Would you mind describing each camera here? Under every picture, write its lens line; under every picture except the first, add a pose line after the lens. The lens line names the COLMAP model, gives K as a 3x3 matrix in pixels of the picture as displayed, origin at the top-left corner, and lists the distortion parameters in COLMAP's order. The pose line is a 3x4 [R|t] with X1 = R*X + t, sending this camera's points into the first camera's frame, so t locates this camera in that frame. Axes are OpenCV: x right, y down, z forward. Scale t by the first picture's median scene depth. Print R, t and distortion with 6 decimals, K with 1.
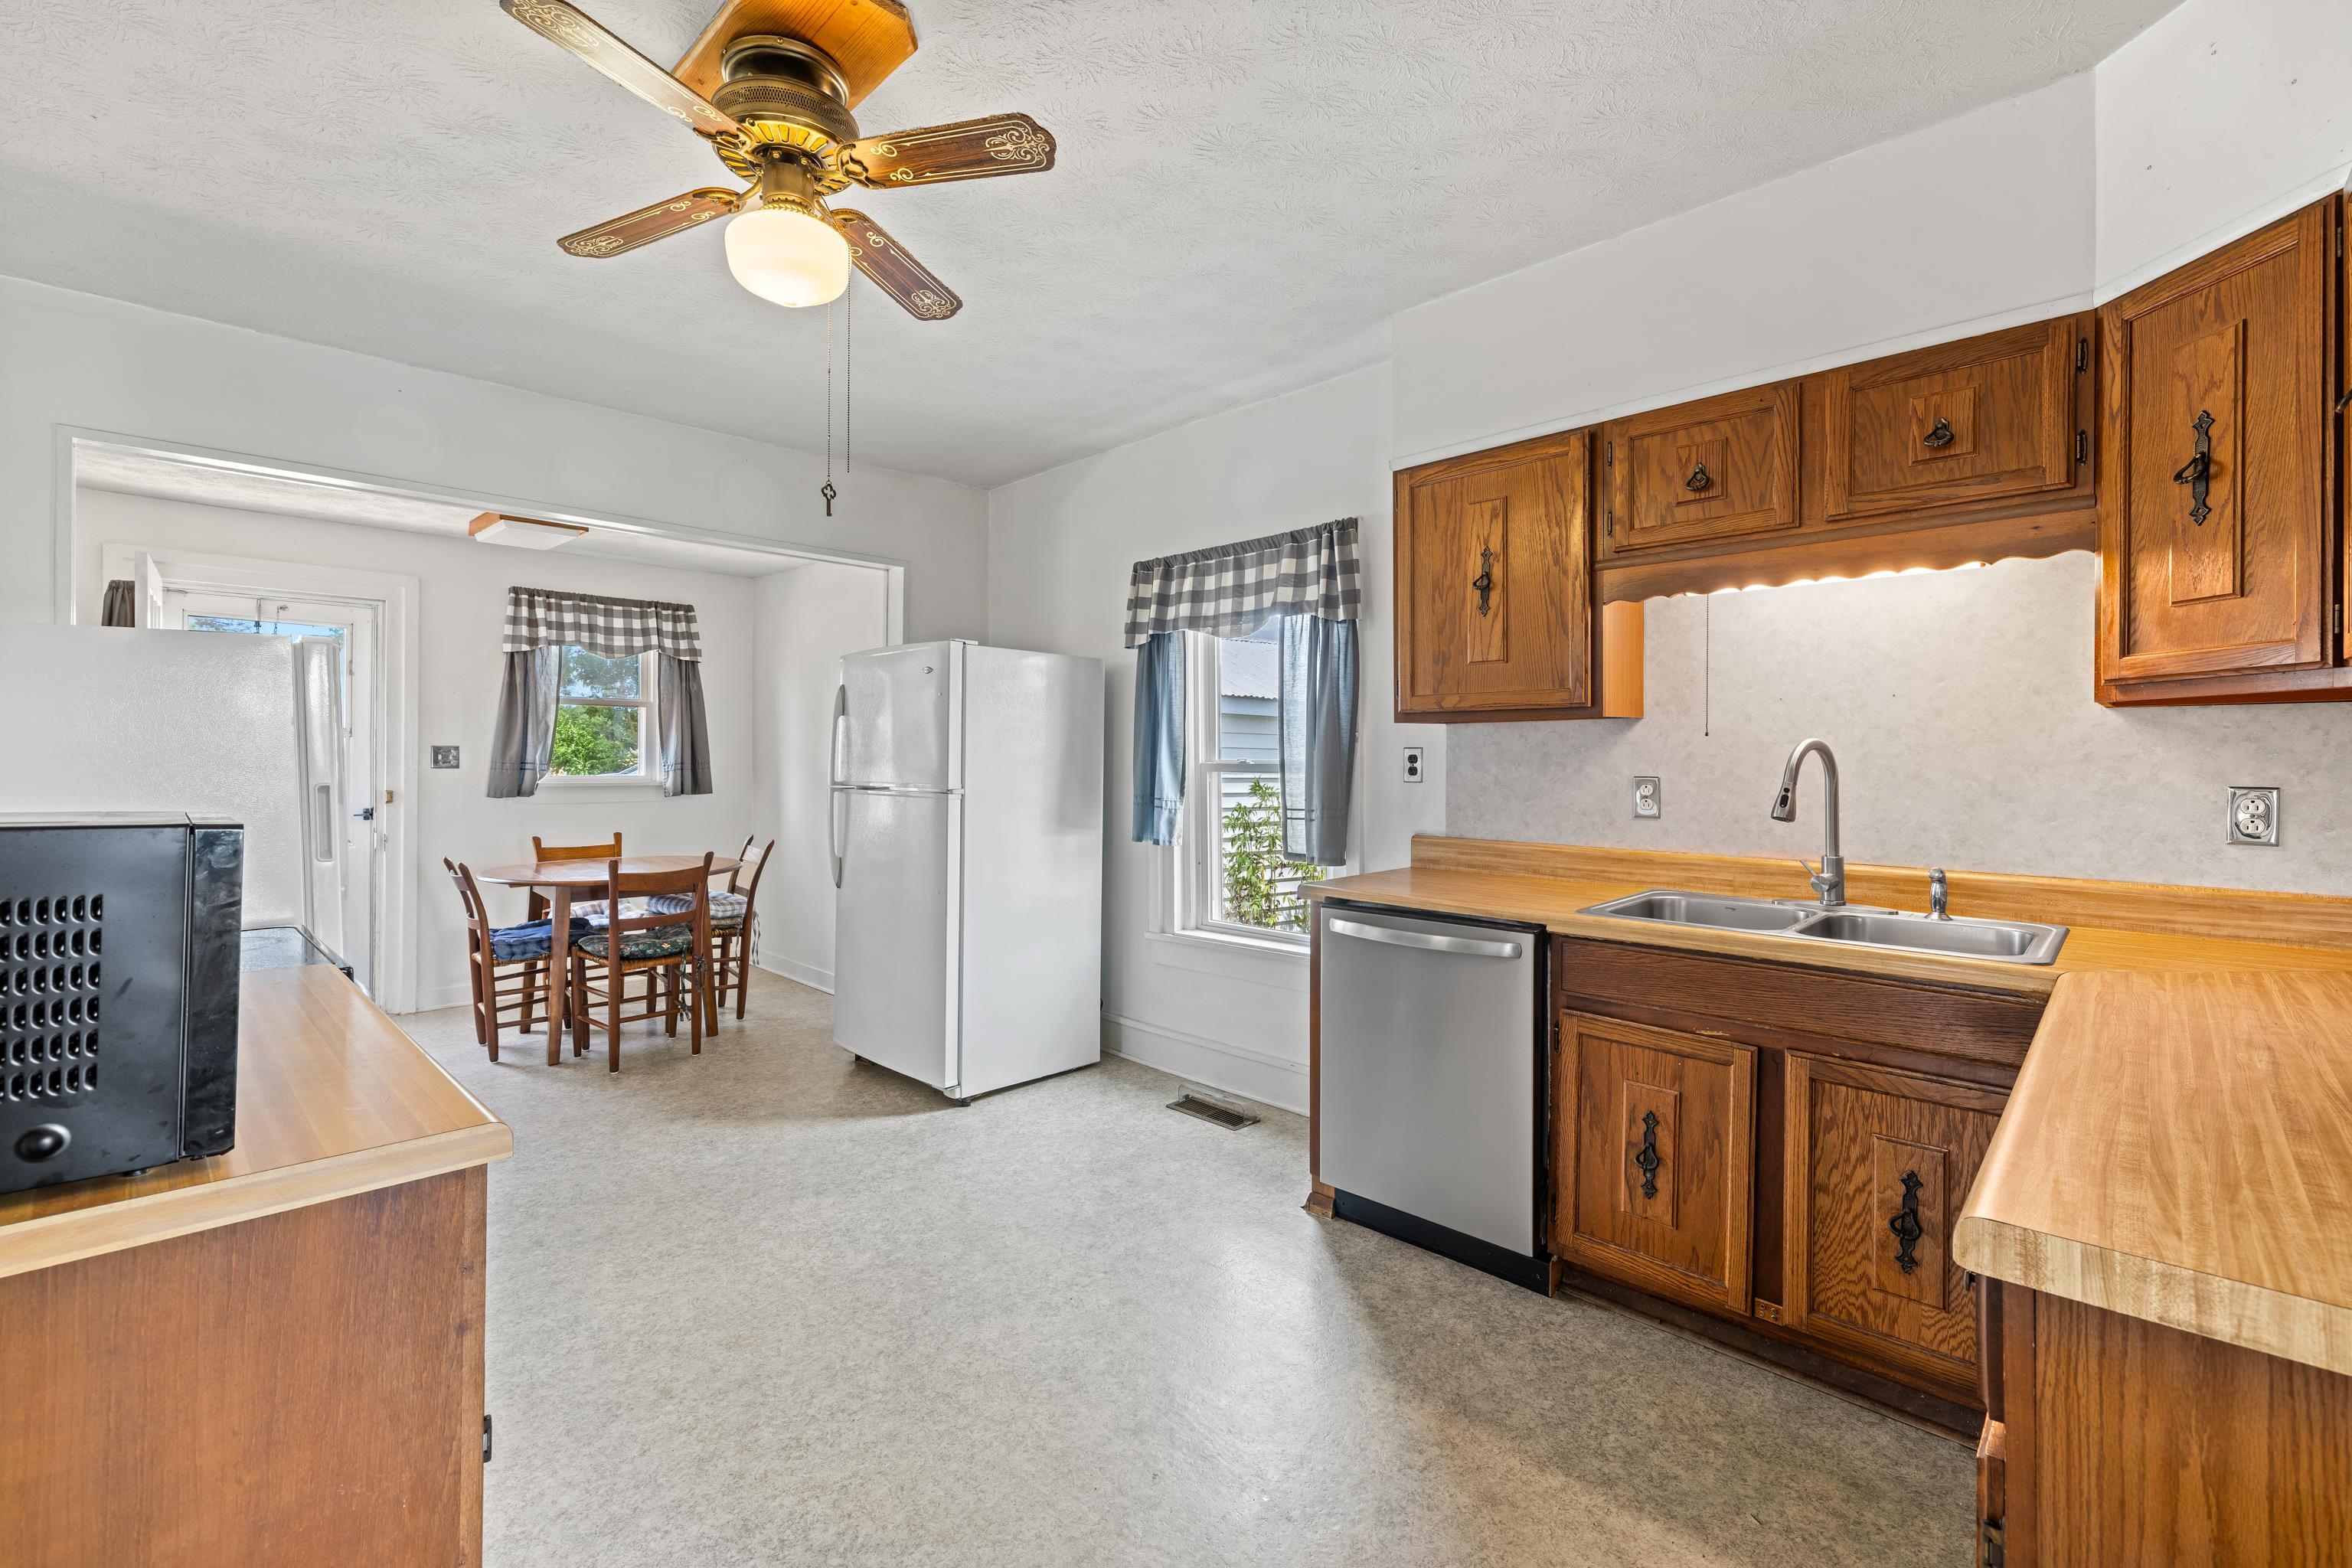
lens RADIAL K [[1001.9, 0, 1170.7], [0, 1001.9, 758.5], [0, 0, 1]] dist [0.000556, 0.000213]
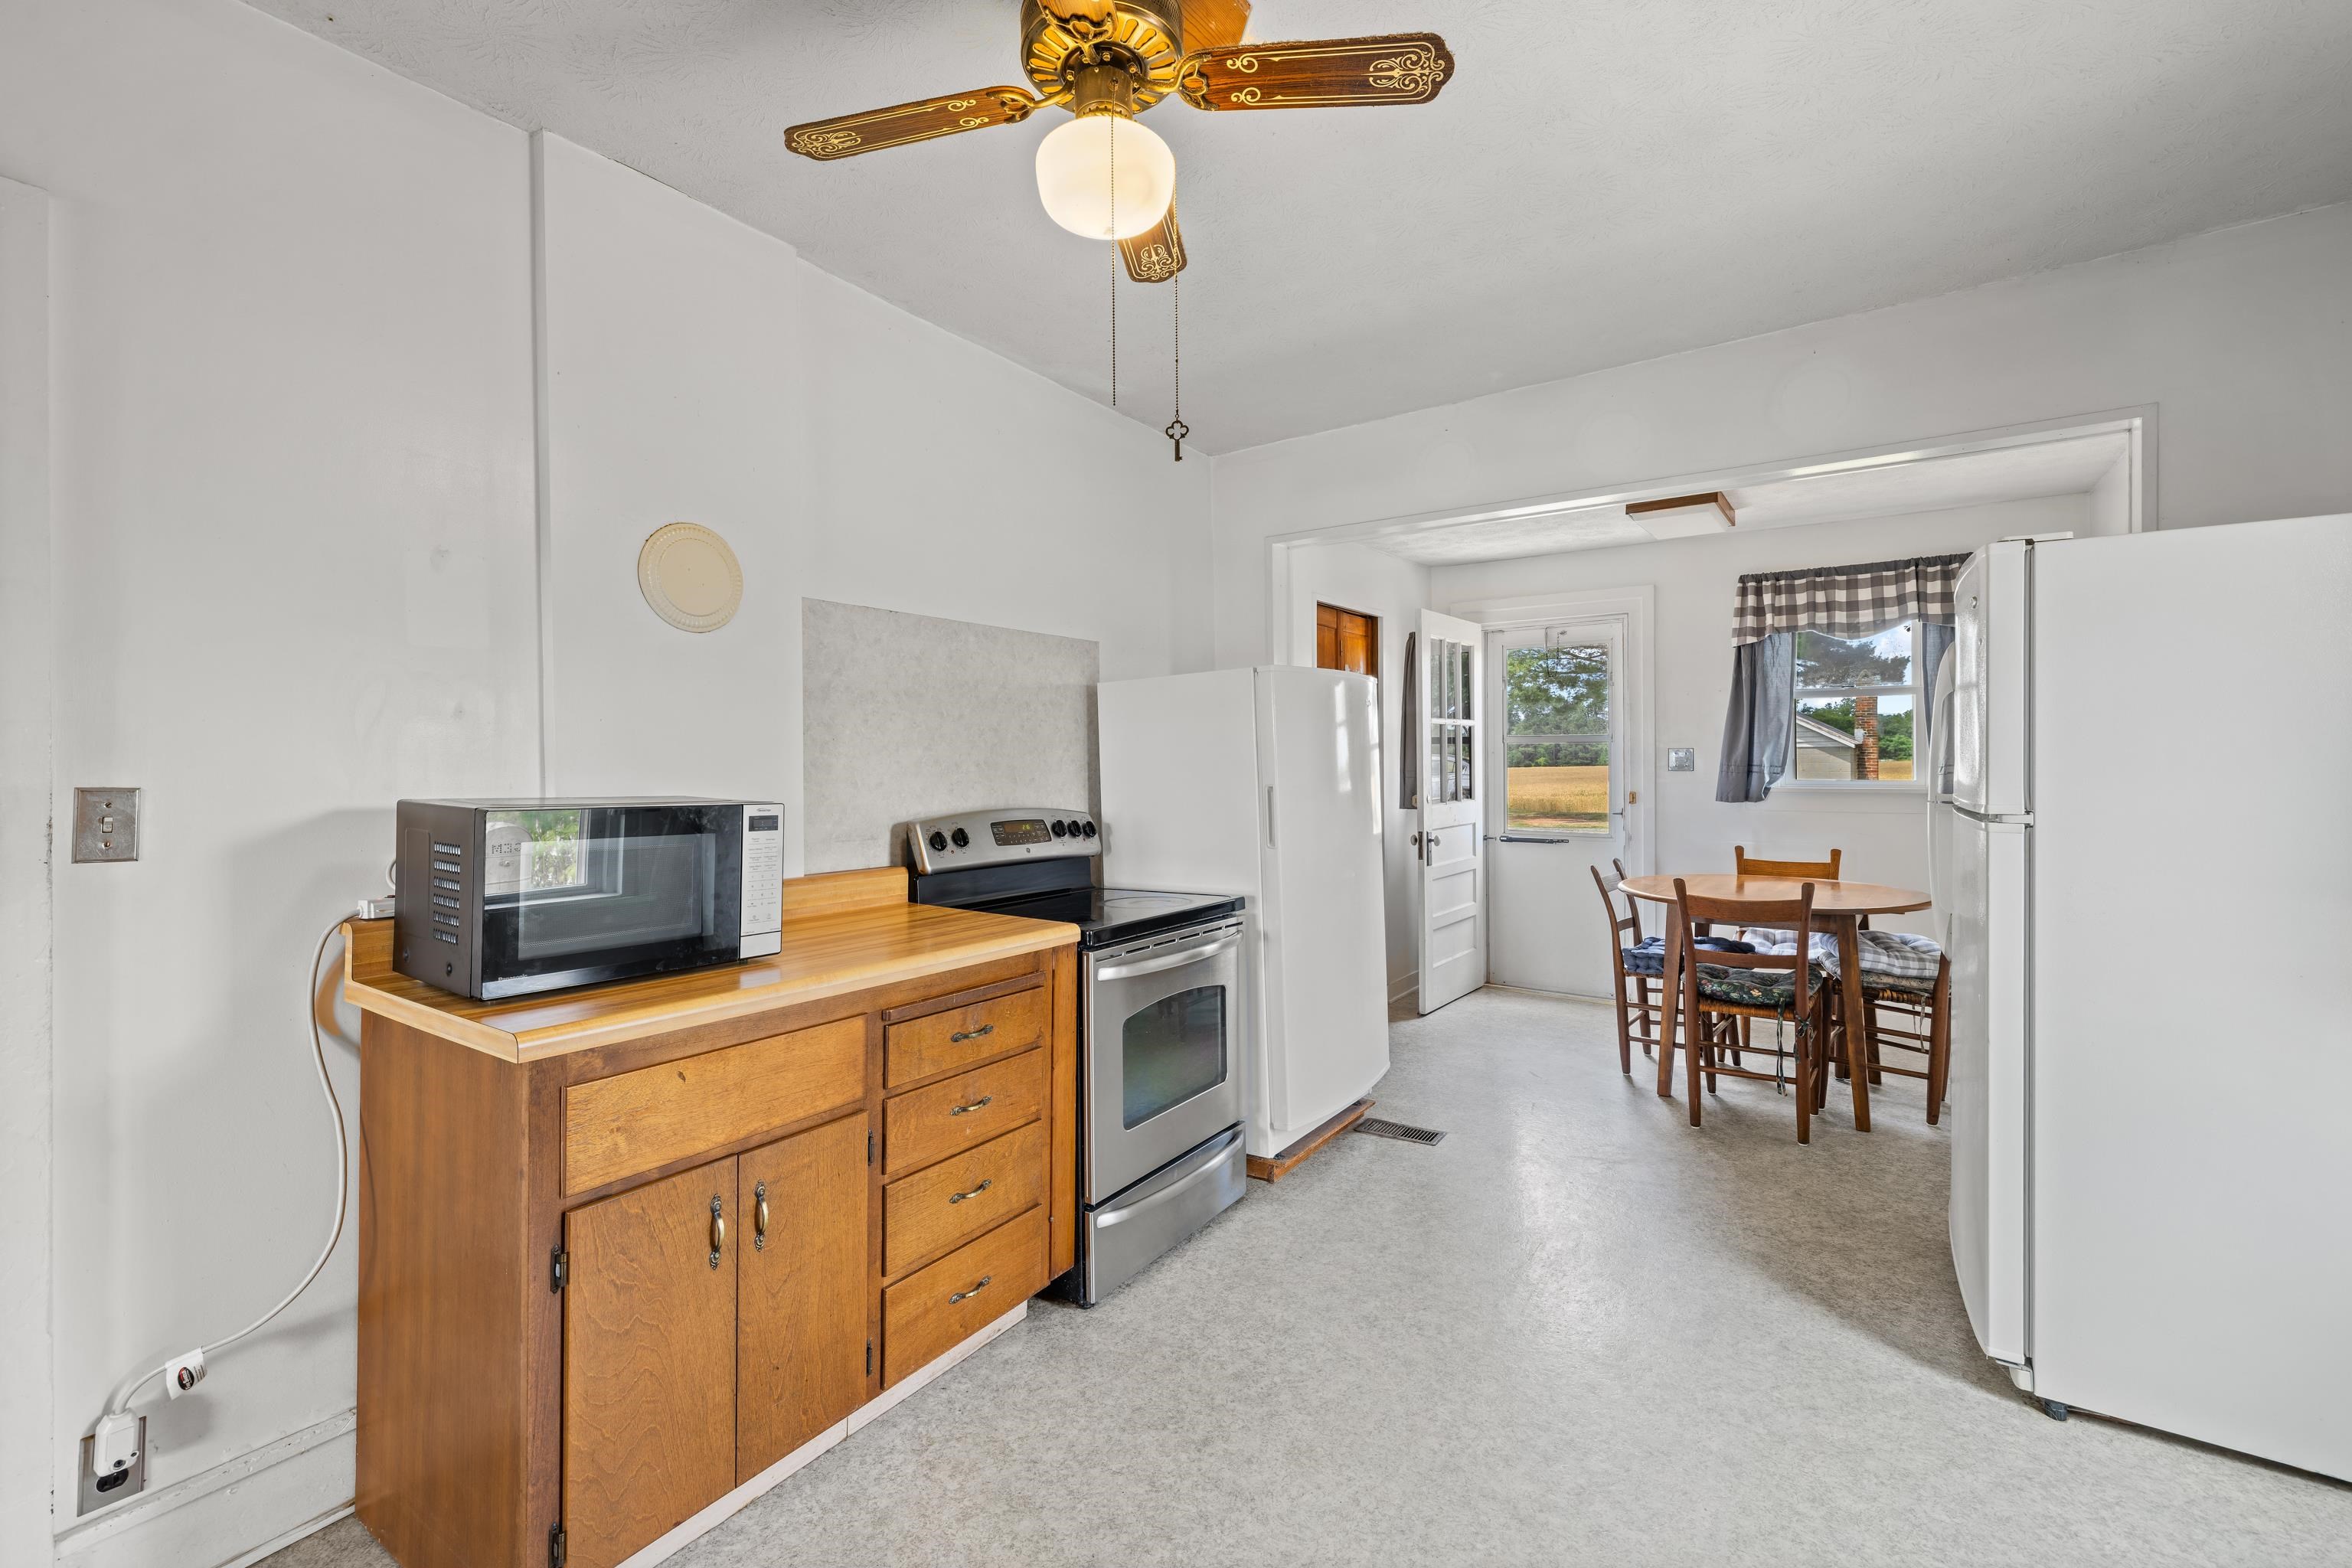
lens RADIAL K [[1006.1, 0, 1177.9], [0, 1006.1, 750.9], [0, 0, 1]] dist [-0.000618, 0.000340]
pose [[0.180440, -0.016289, -0.983451, 0.203589], [0.008218, 0.999853, -0.015052, 0.001108], [0.983552, -0.005366, 0.180547, 0.388600]]
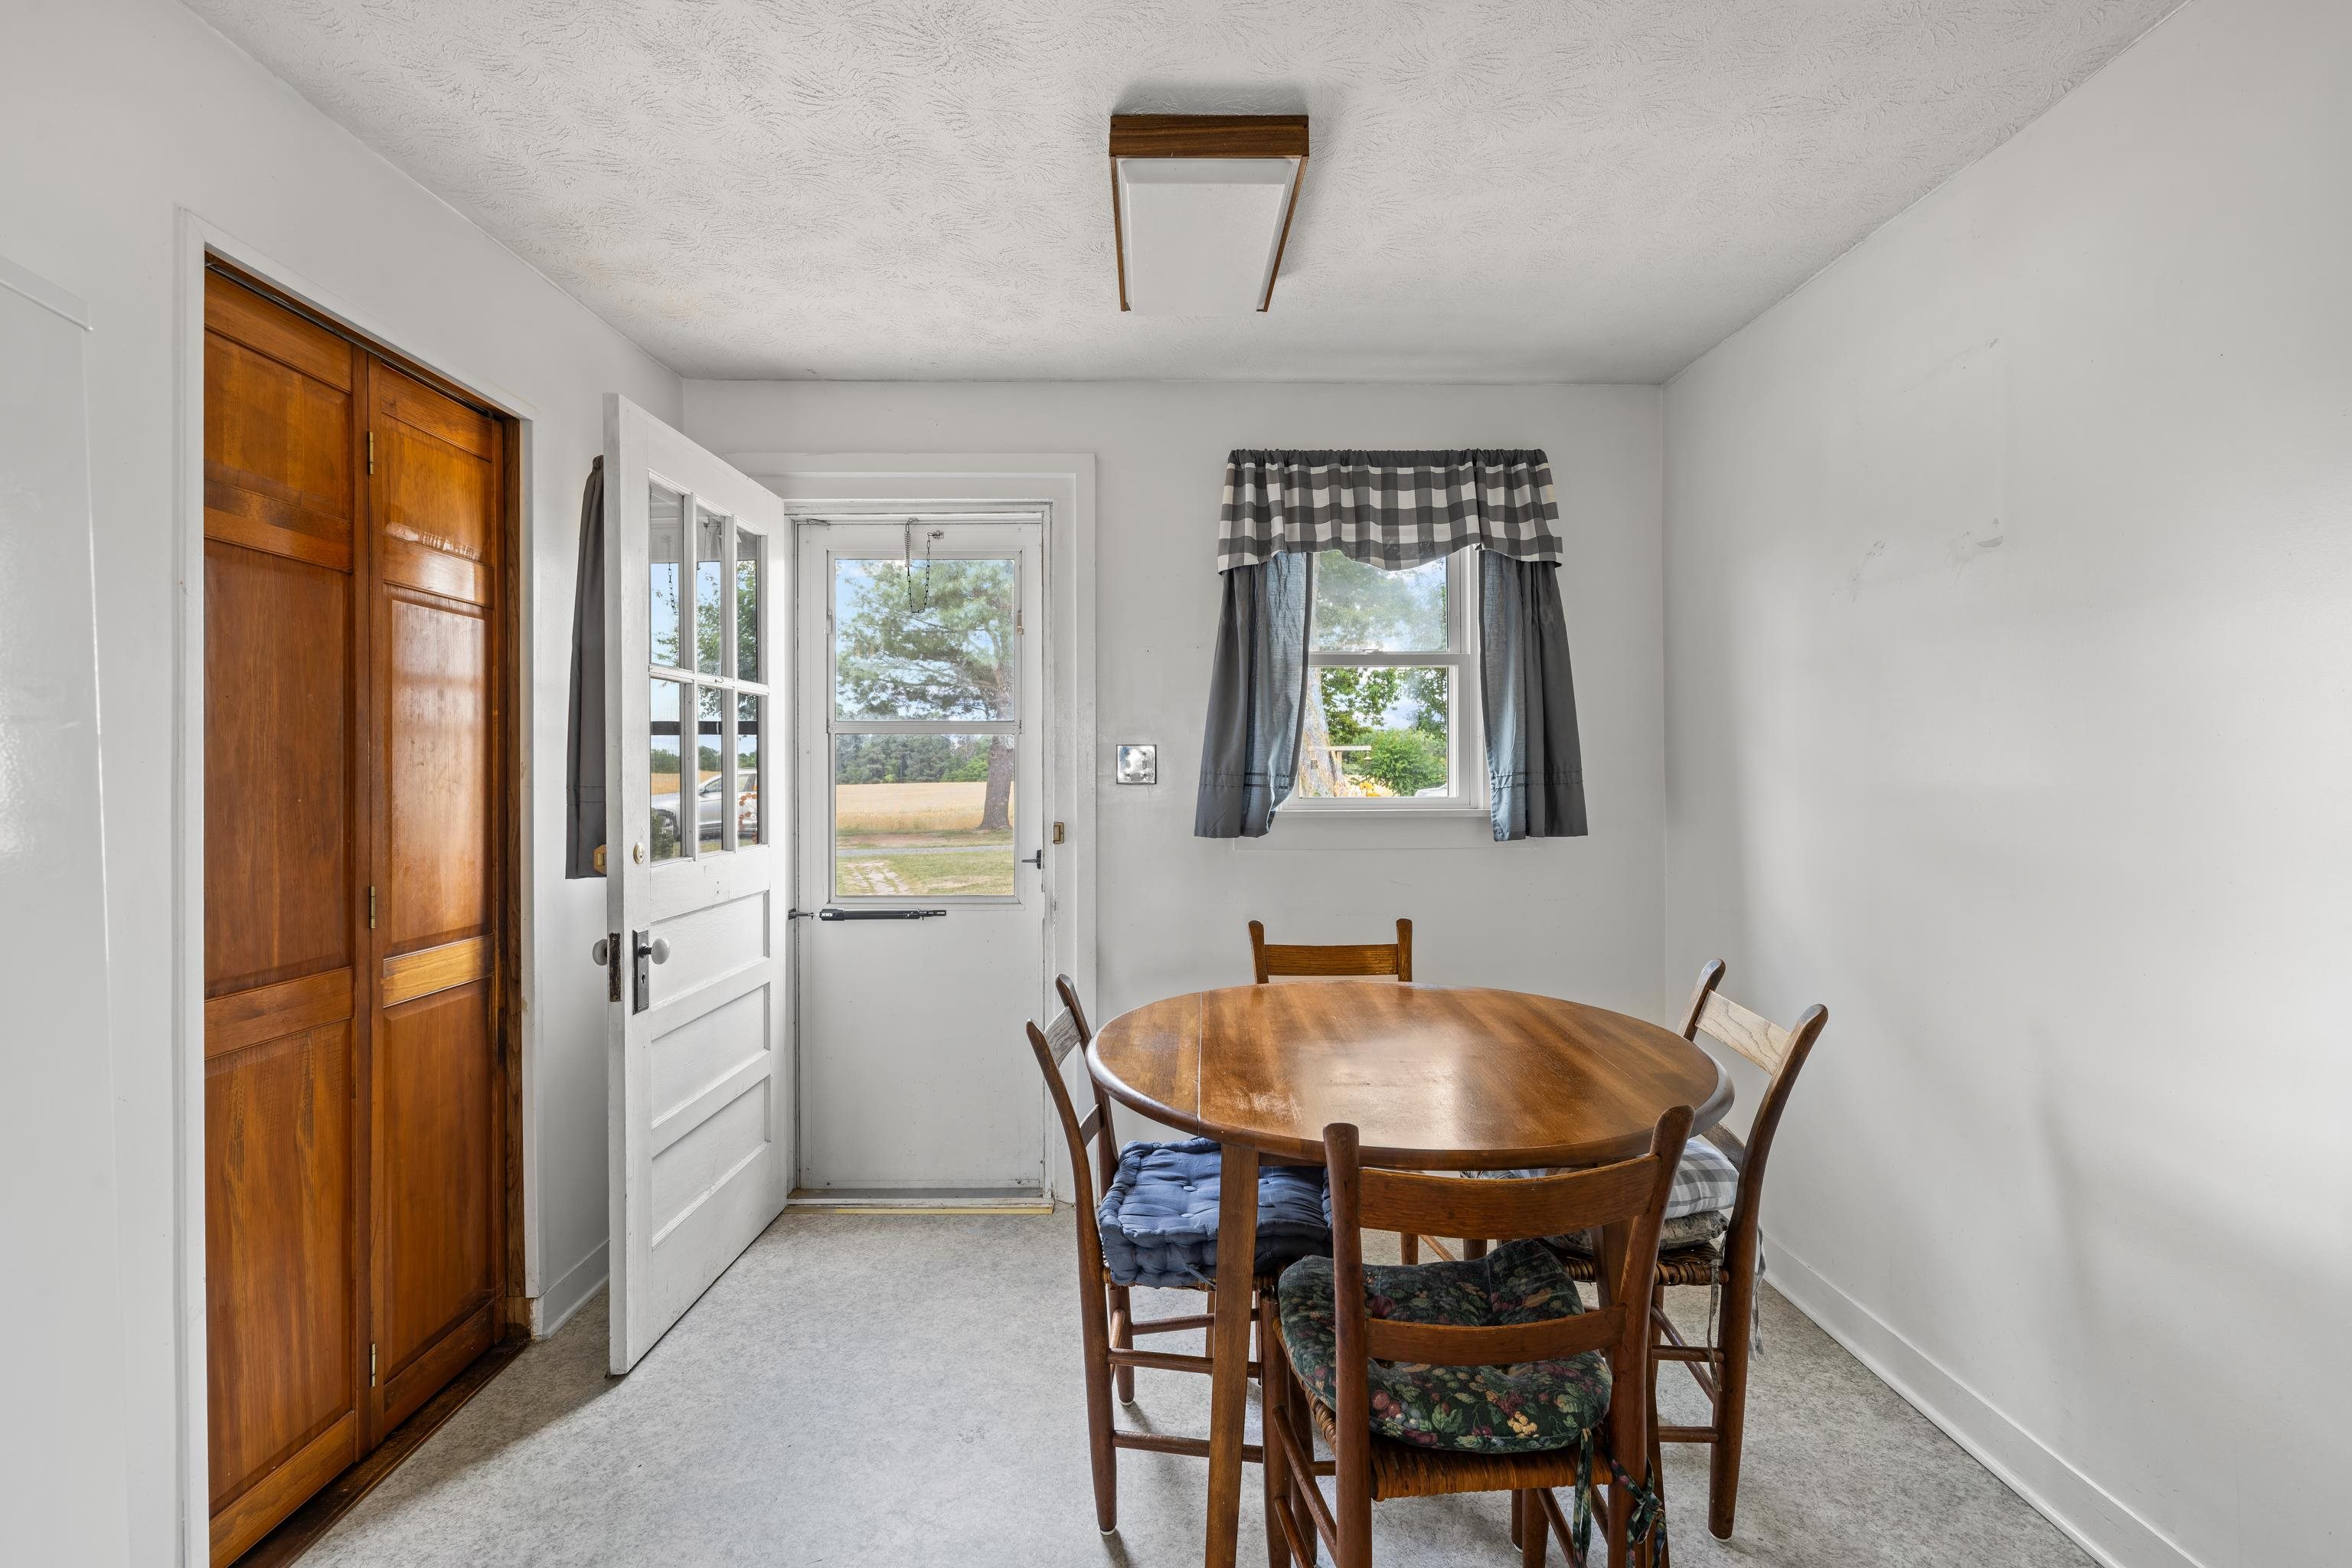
lens RADIAL K [[998.9, 0, 1181.5], [0, 998.9, 780.5], [0, 0, 1]] dist [0.000965, 0.000253]
pose [[0.725852, -0.004752, -0.687835, -0.371466], [0.009918, 0.999944, 0.003557, 0.007141], [0.687780, -0.009404, 0.725859, 0.717426]]
